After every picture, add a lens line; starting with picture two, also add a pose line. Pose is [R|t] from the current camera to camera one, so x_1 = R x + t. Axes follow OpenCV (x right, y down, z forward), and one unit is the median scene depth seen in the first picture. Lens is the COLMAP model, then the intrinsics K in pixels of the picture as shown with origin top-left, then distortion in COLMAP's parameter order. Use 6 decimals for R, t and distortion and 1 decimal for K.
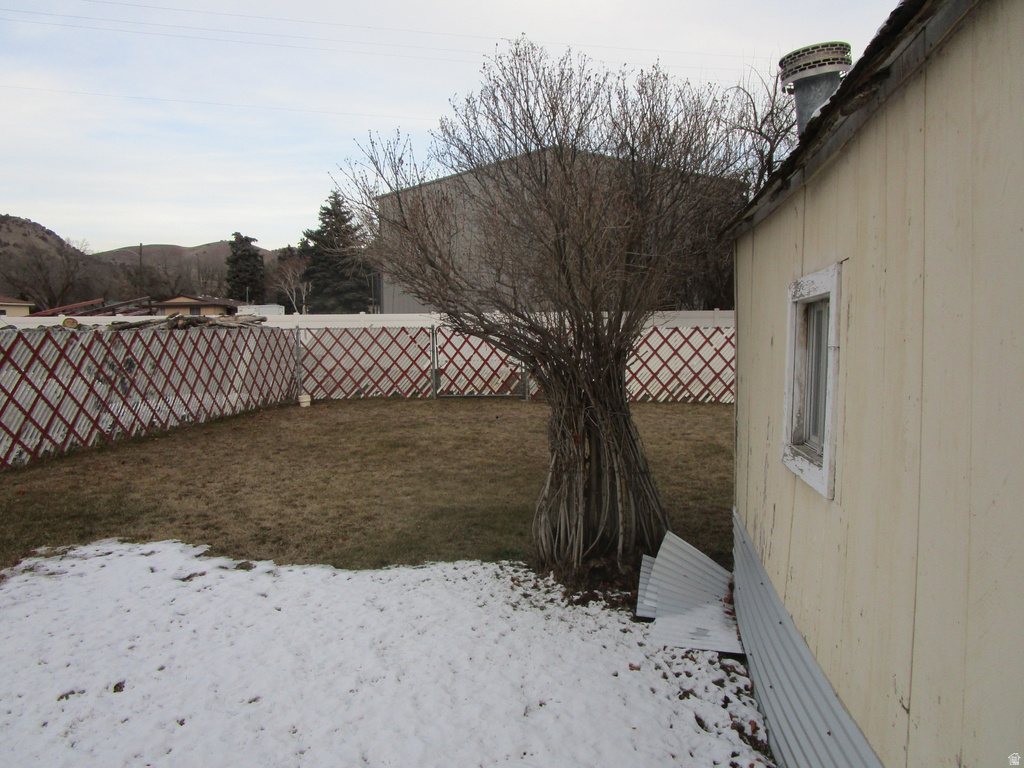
lens RADIAL K [[730.7, 0, 496.1], [0, 730.7, 384.3], [0, 0, 1]] dist [-0.043583, 0.039428]
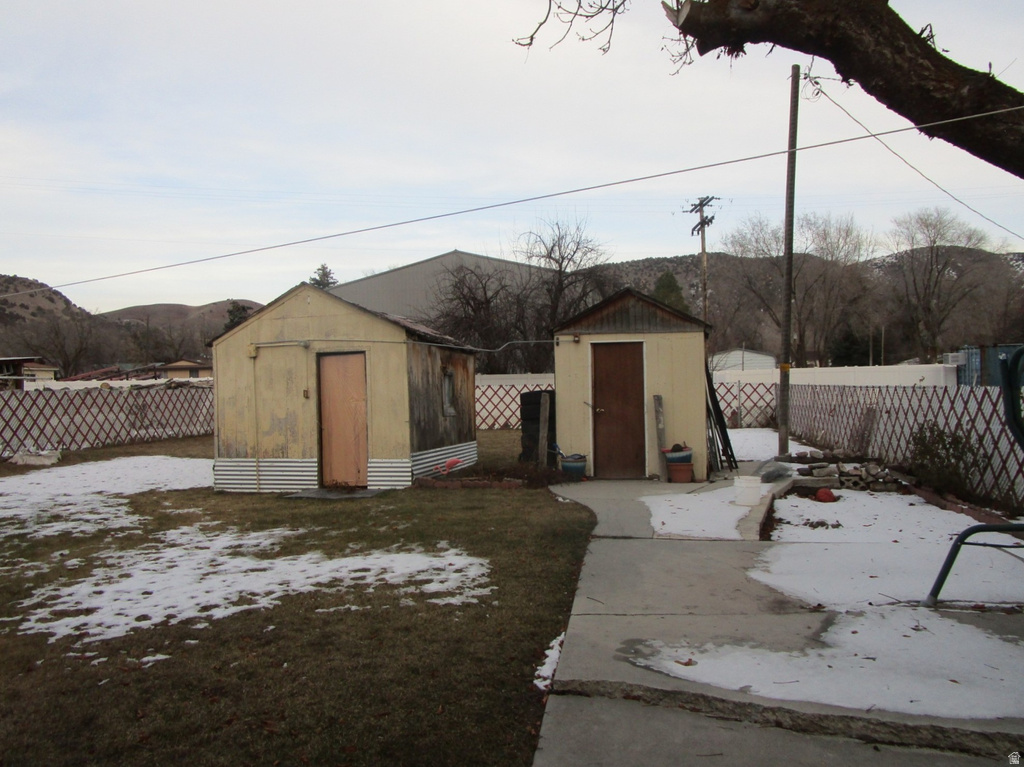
lens RADIAL K [[730.7, 0, 496.1], [0, 730.7, 383.8], [0, 0, 1]] dist [-0.043583, 0.039428]
pose [[0.999942, -0.010133, -0.003643, 0.396508], [0.009818, 0.996890, -0.078189, 0.062288], [0.004424, 0.078149, 0.996932, -0.832832]]
